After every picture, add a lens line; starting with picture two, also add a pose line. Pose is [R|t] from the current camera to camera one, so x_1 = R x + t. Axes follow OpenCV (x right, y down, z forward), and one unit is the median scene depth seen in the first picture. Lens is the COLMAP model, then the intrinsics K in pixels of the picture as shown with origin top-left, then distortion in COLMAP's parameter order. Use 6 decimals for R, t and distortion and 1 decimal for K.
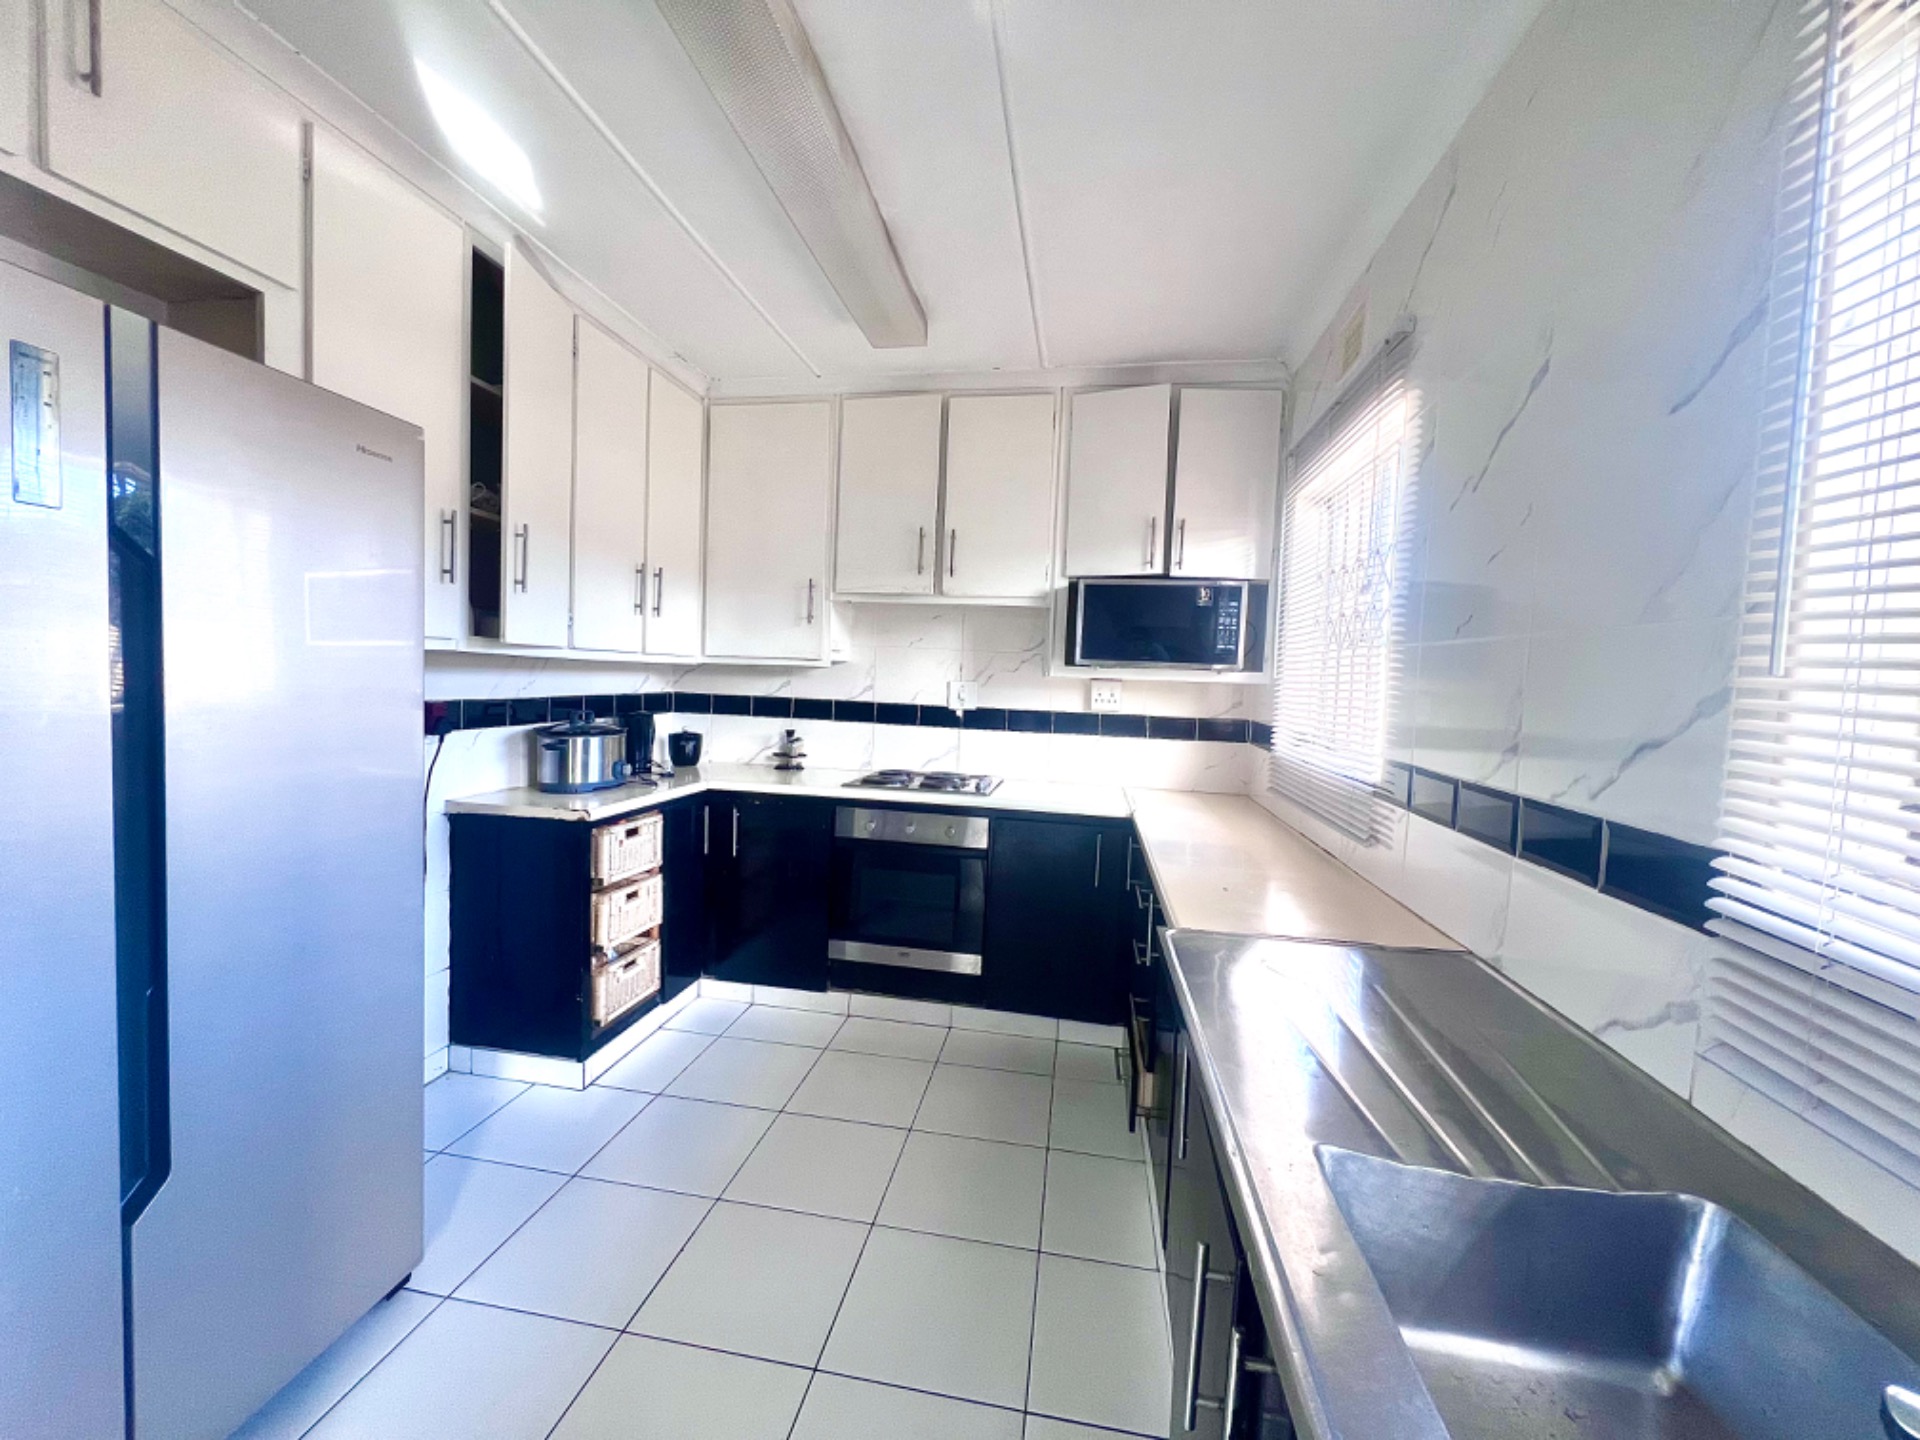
lens RADIAL K [[772.0, 0, 956.9], [0, 772.0, 711.6], [0, 0, 1]] dist [-0.001268, -0.000599]
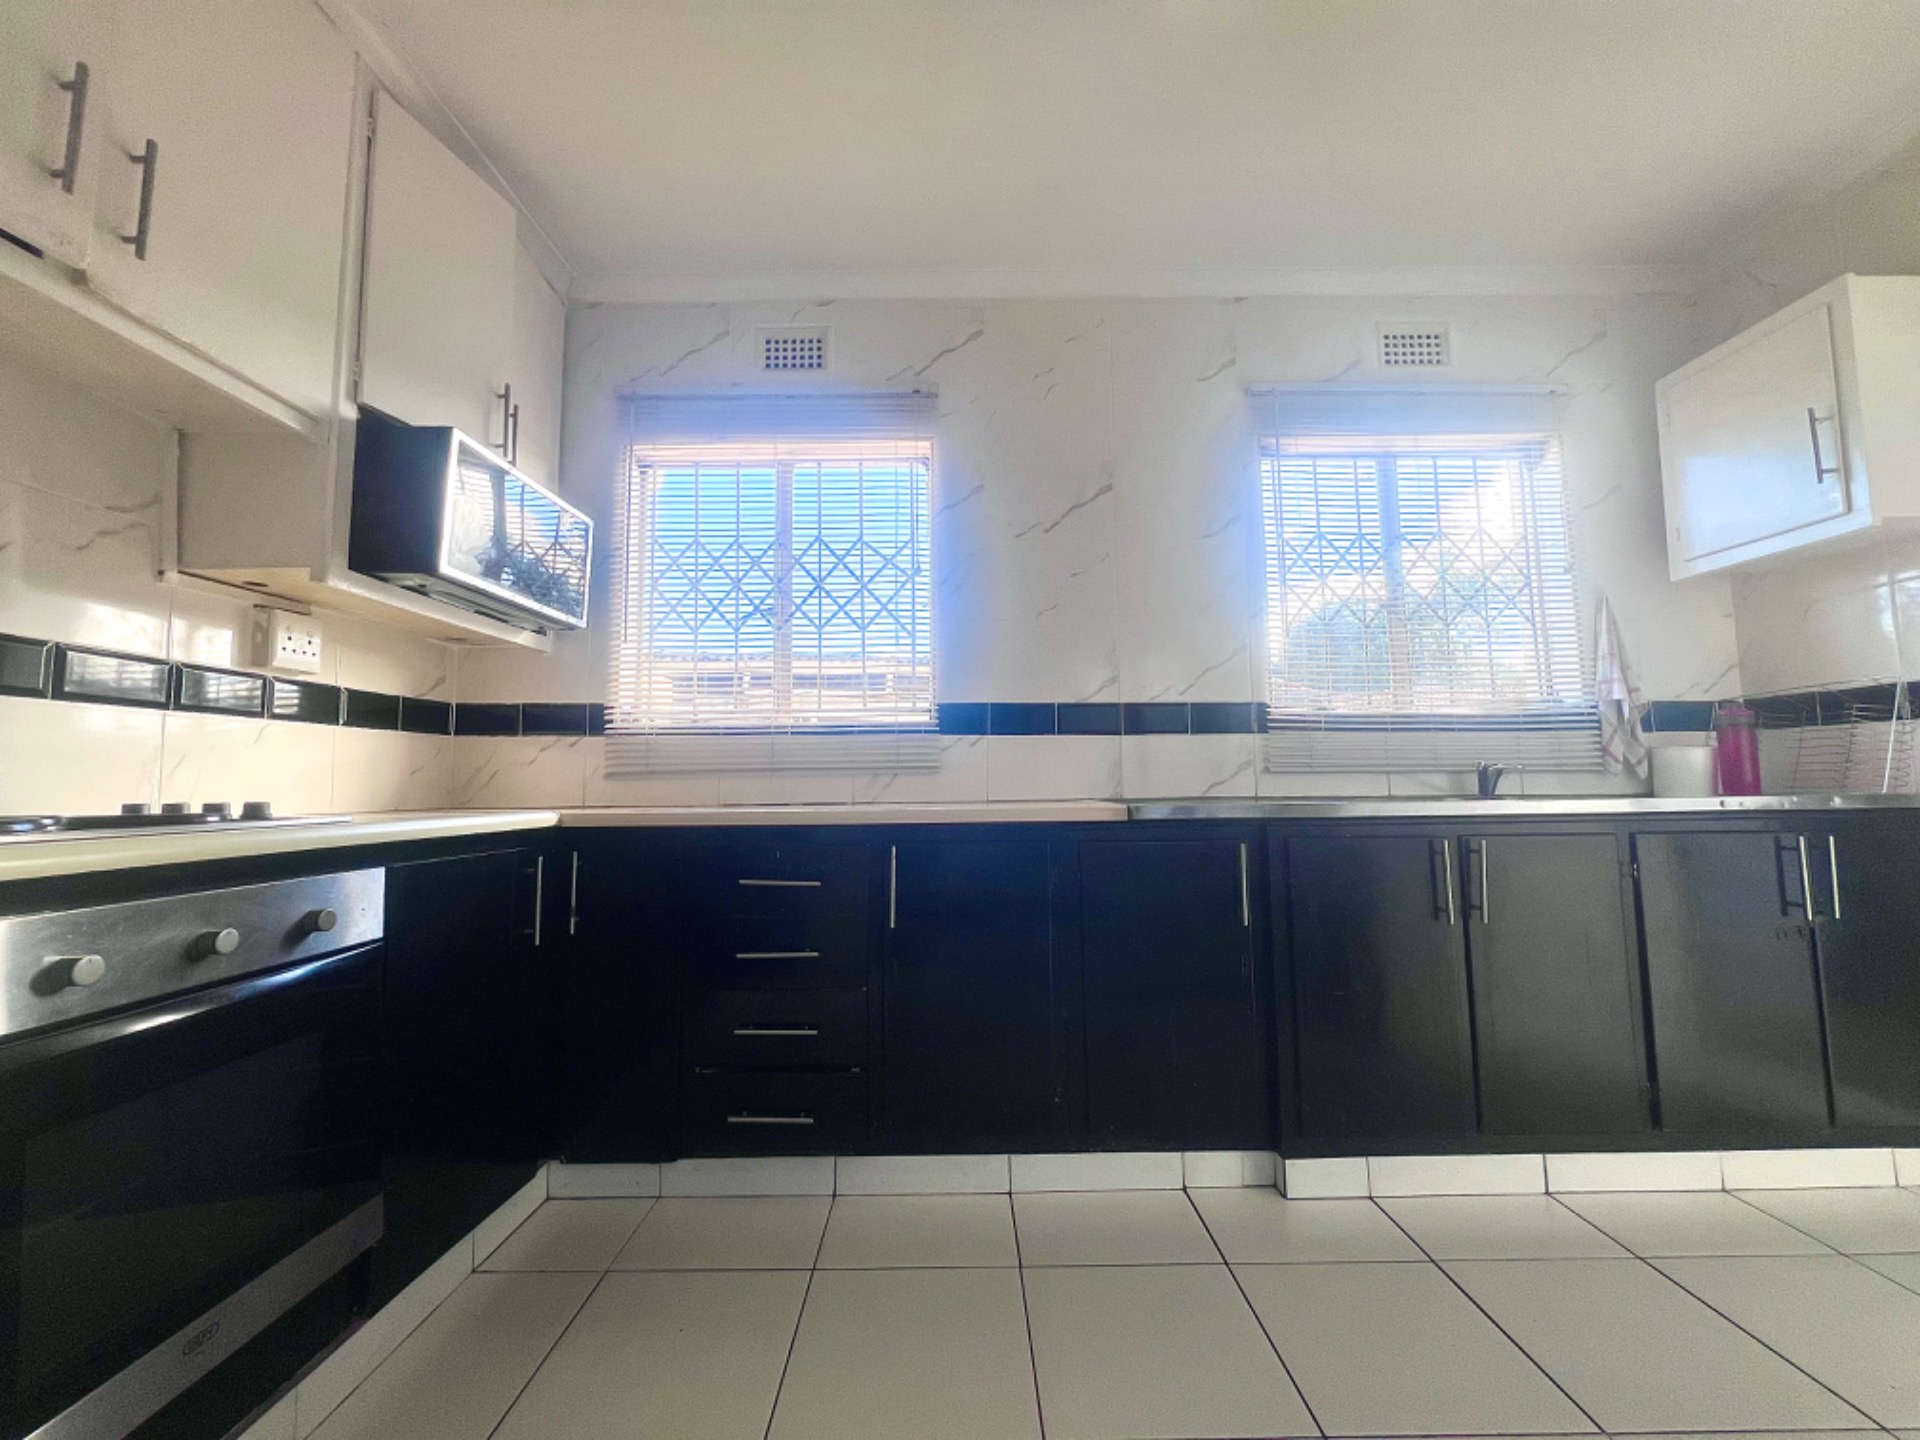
lens RADIAL K [[769.3, 0, 960.5], [0, 769.3, 718.3], [0, 0, 1]] dist [0.007429, -0.000173]
pose [[-0.171053, 0.045231, 0.984223, -0.530796], [0.051256, 0.998002, -0.036956, 0.097572], [-0.983928, 0.044126, -0.173030, 0.853315]]
